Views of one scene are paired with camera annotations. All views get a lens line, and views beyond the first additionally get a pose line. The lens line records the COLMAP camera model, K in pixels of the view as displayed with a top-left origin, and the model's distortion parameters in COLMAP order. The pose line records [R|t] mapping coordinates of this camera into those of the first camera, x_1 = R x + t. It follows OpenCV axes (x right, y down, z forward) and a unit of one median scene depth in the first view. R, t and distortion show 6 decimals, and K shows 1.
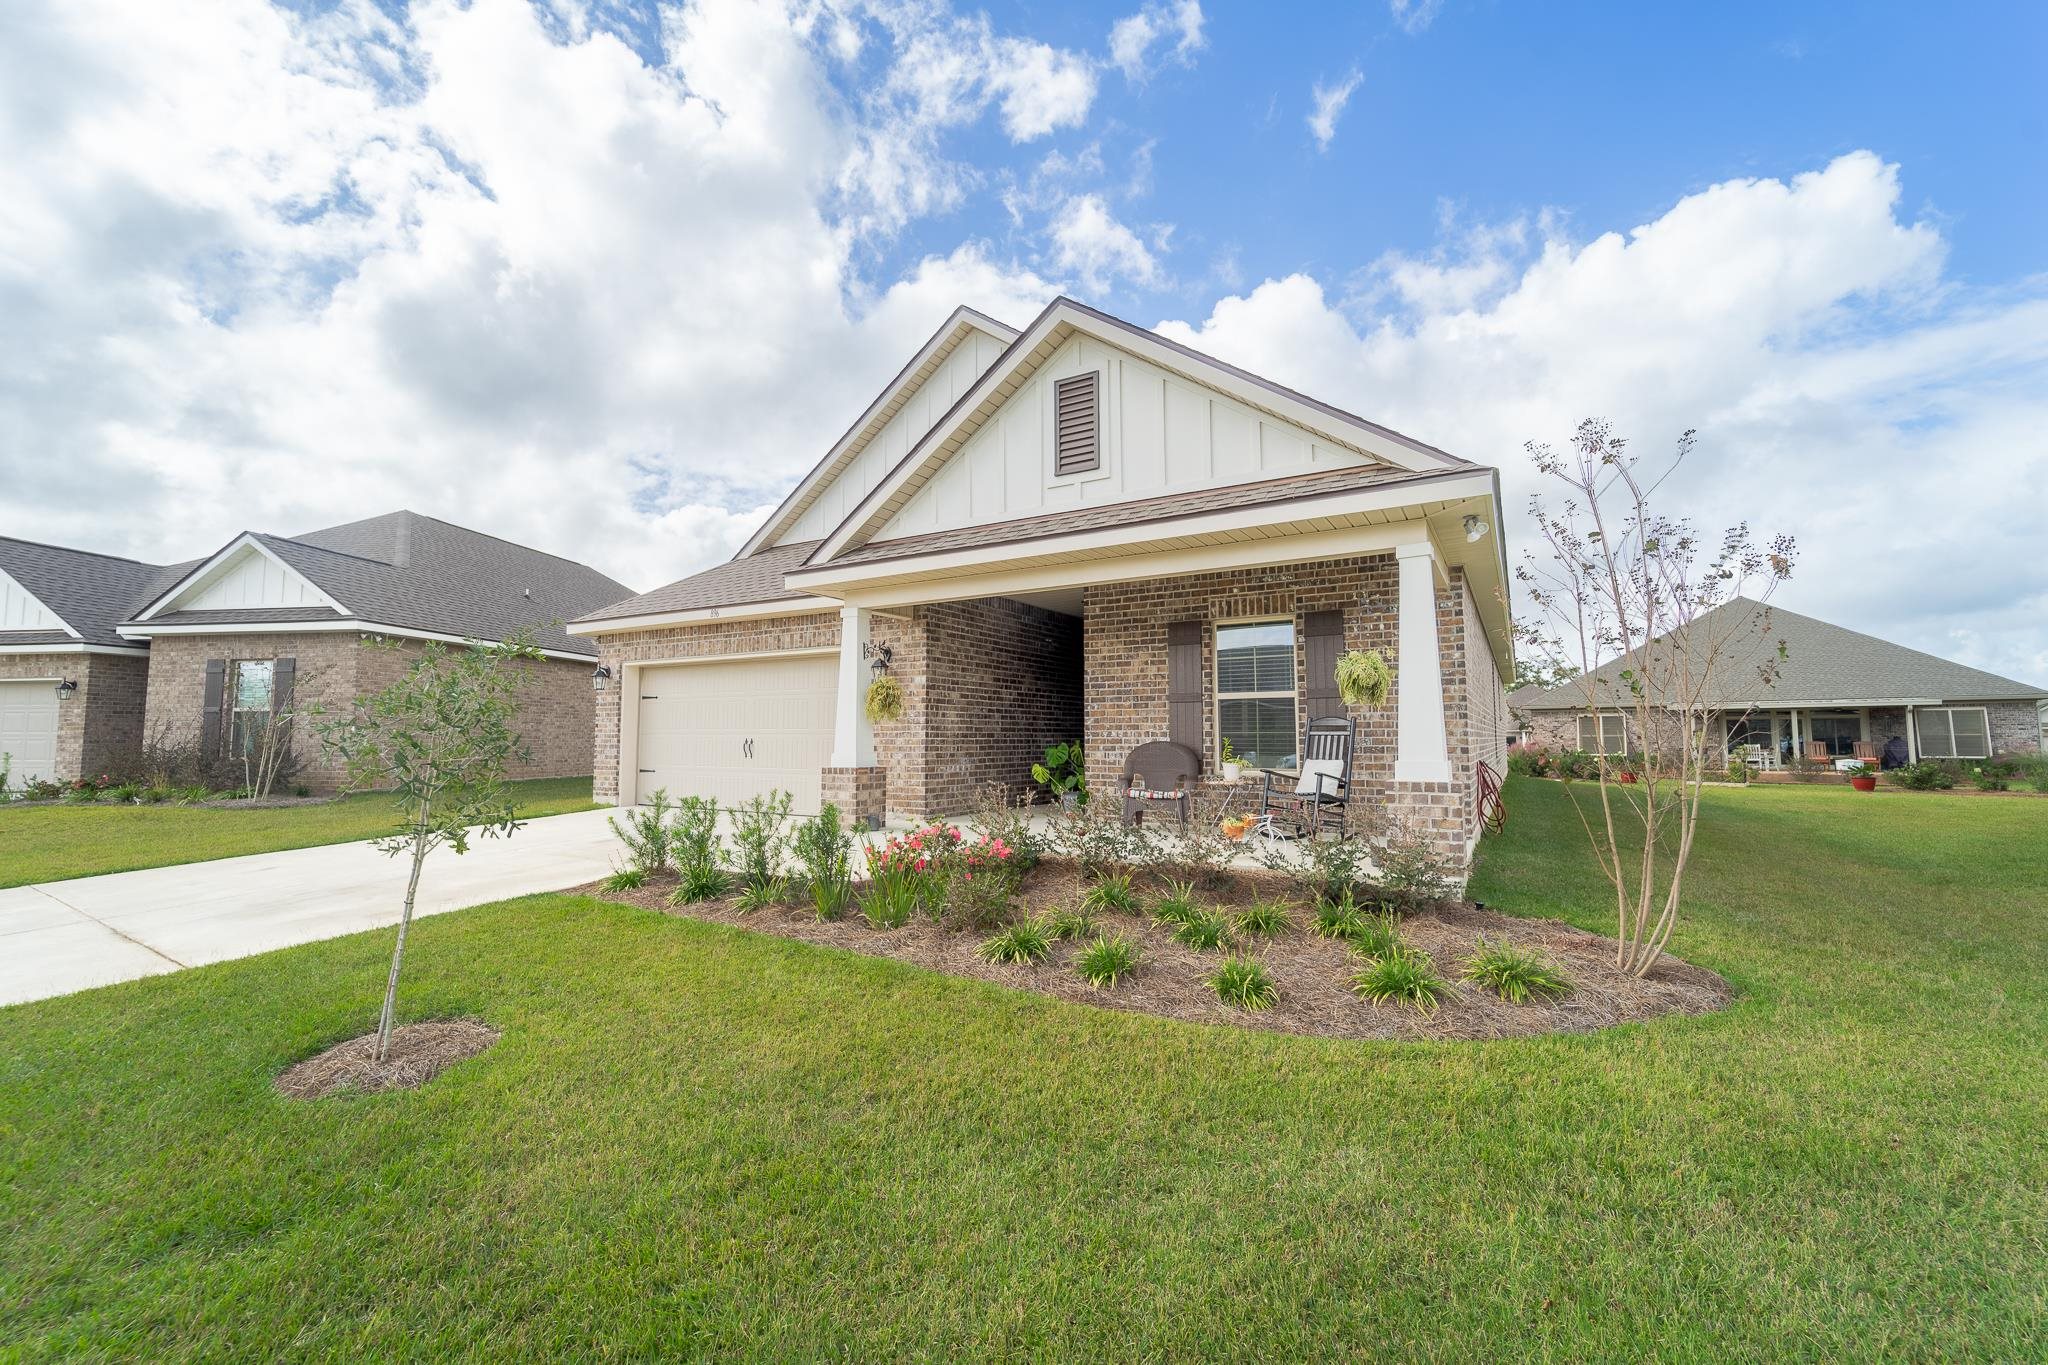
lens RADIAL K [[855.2, 0, 1023.8], [0, 855.2, 678.1], [0, 0, 1]] dist [-0.016342, -0.000665]
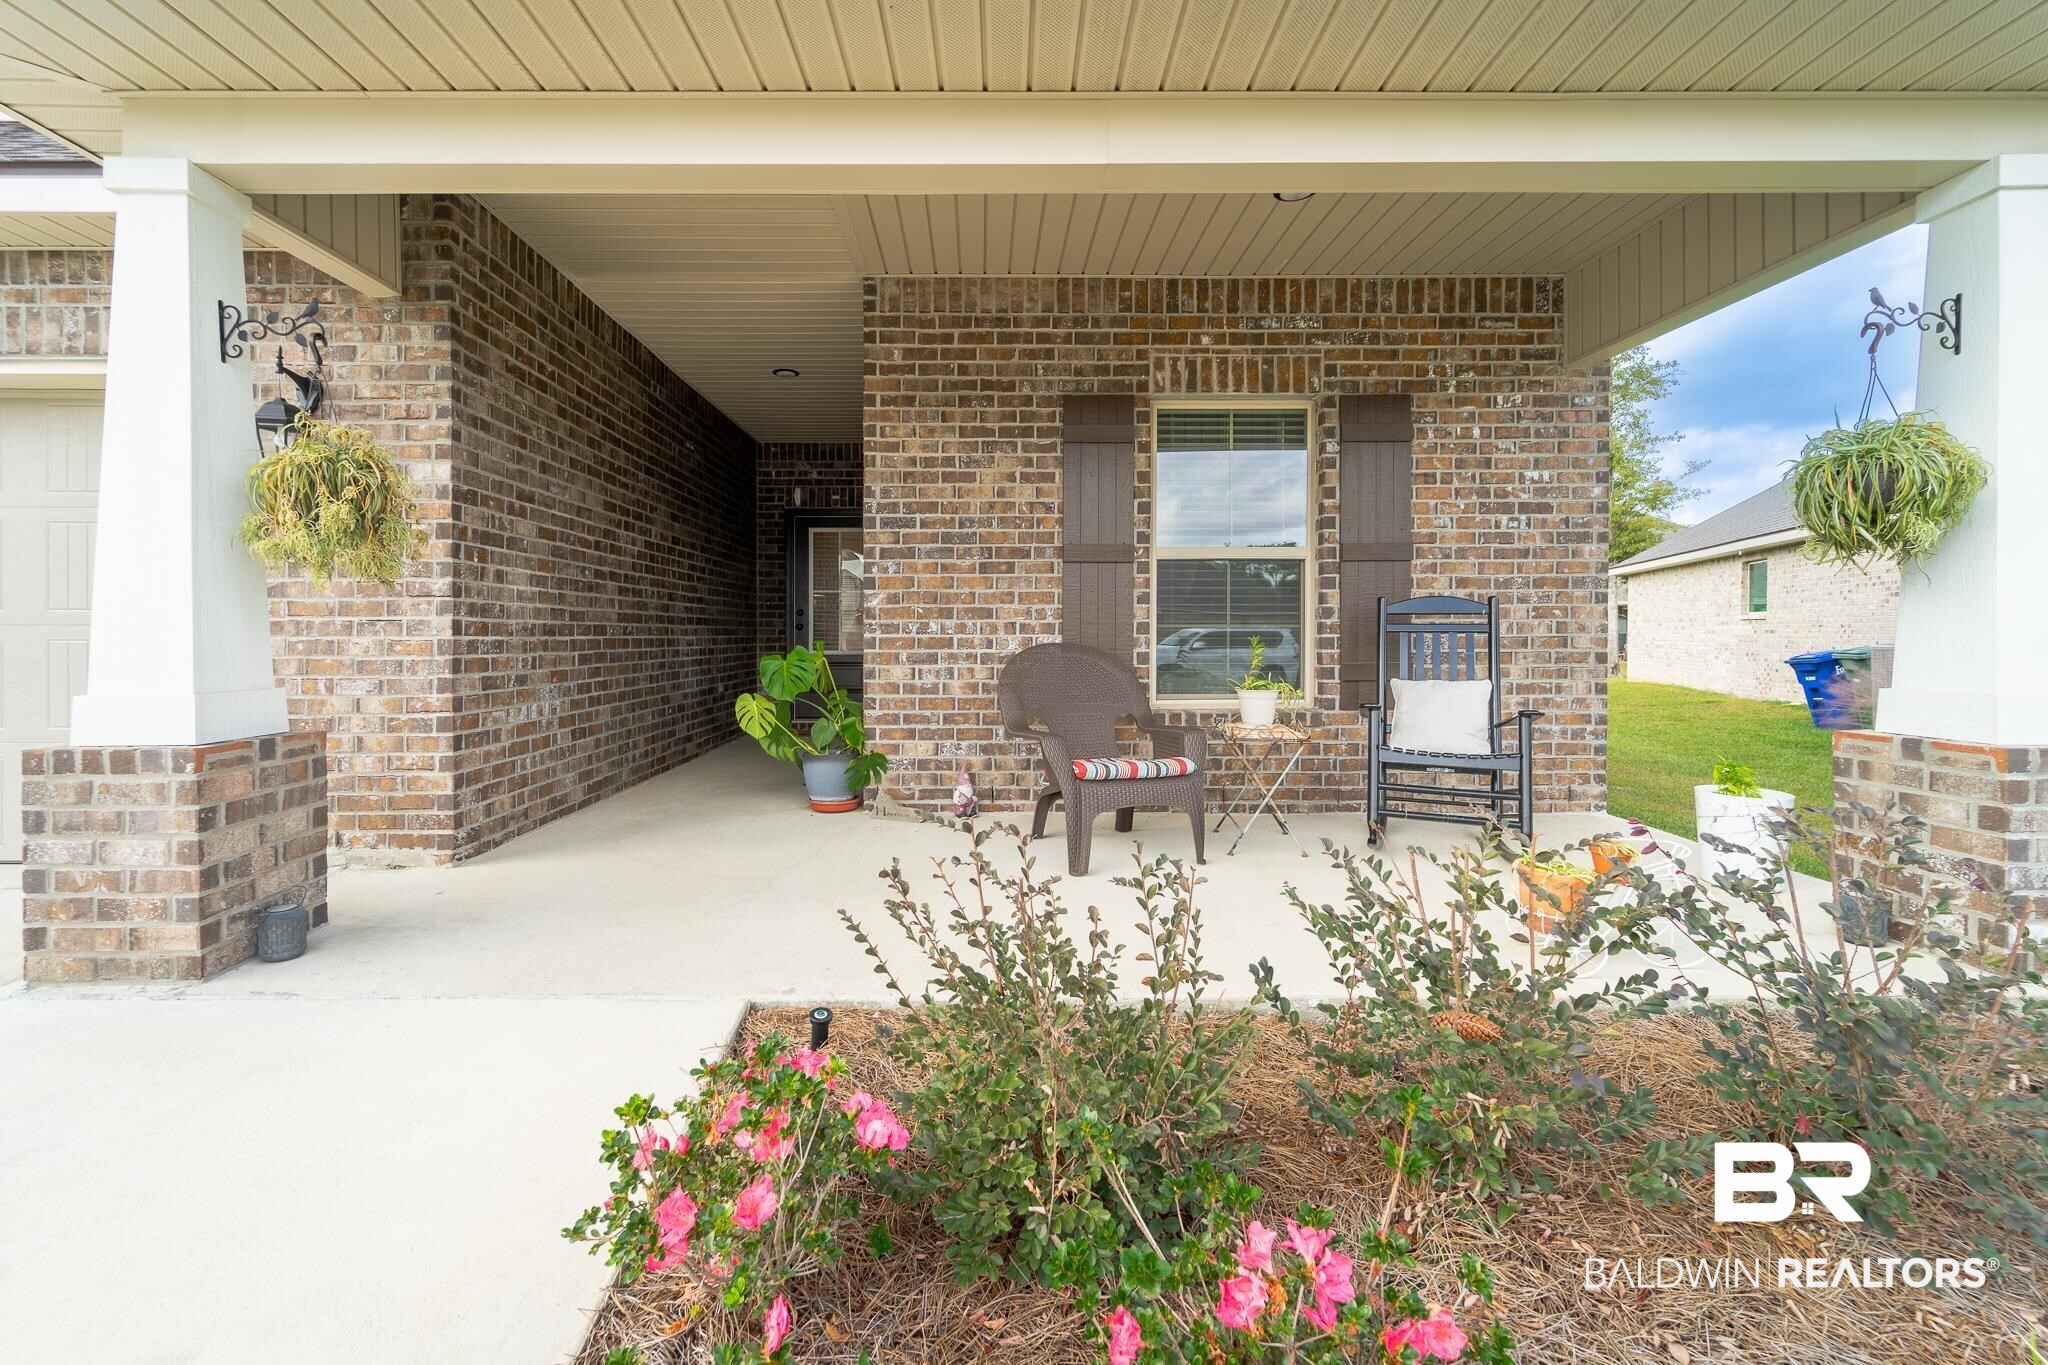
lens RADIAL K [[855.2, 0, 1005.4], [0, 855.2, 650.4], [0, 0, 1]] dist [-0.016342, -0.000665]
pose [[0.845918, -0.010327, 0.533213, -0.111463], [-0.034532, 0.996654, 0.074086, 0.042555], [-0.532193, -0.081084, 0.842731, 0.591852]]
